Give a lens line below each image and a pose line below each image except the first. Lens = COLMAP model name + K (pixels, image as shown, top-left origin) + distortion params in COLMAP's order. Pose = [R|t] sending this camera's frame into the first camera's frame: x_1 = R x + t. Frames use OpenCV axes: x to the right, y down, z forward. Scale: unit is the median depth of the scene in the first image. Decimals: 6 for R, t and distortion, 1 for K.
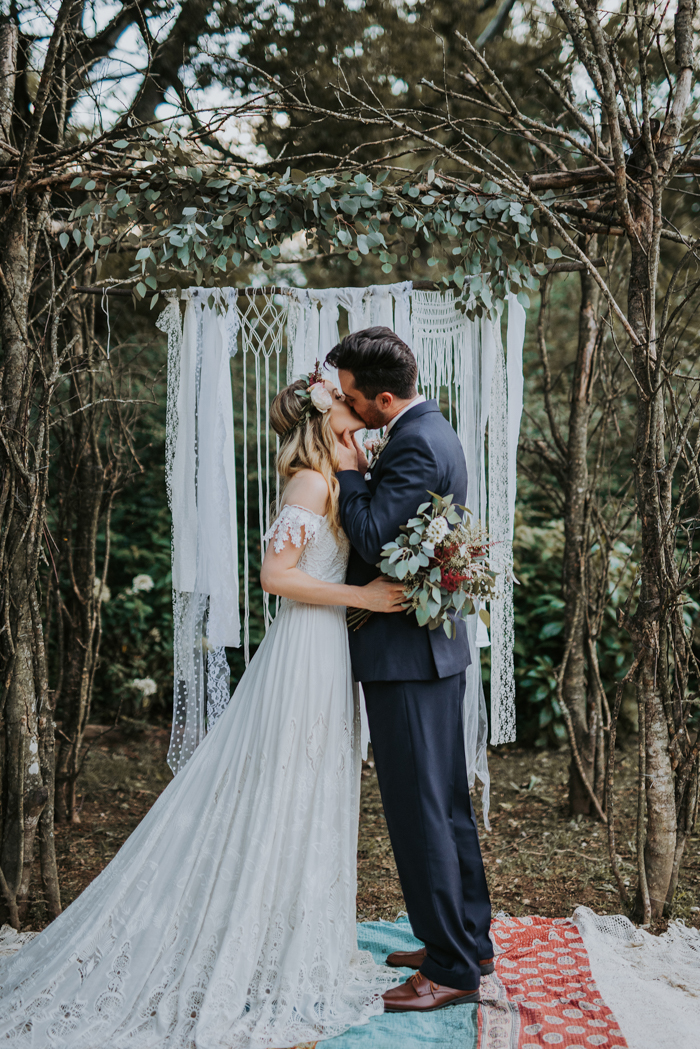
lens RADIAL K [[1579.8, 0, 397.1], [0, 1579.8, 466.4], [0, 0, 1]] dist [0.010741, 0.006206]
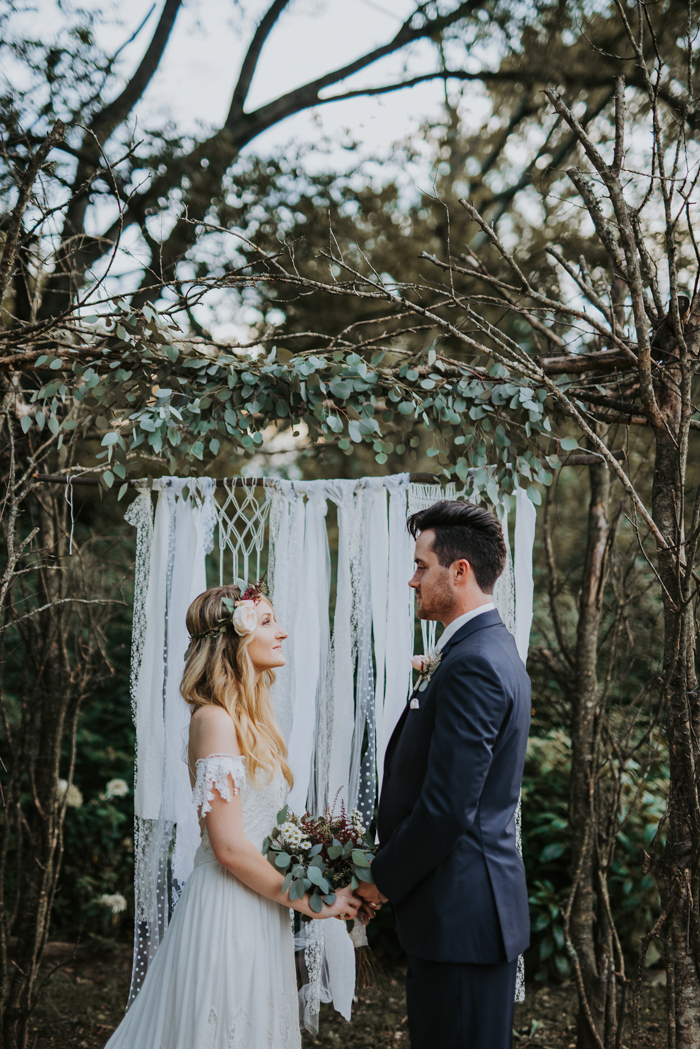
lens RADIAL K [[1531.2, 0, 322.8], [0, 1531.2, 500.7], [0, 0, 1]] dist [0.001199, 0.004576]
pose [[0.999025, 0.013417, -0.042068, -0.002792], [-0.017579, 0.994813, -0.100188, -0.013592], [0.040506, 0.100830, 0.994079, 0.134462]]
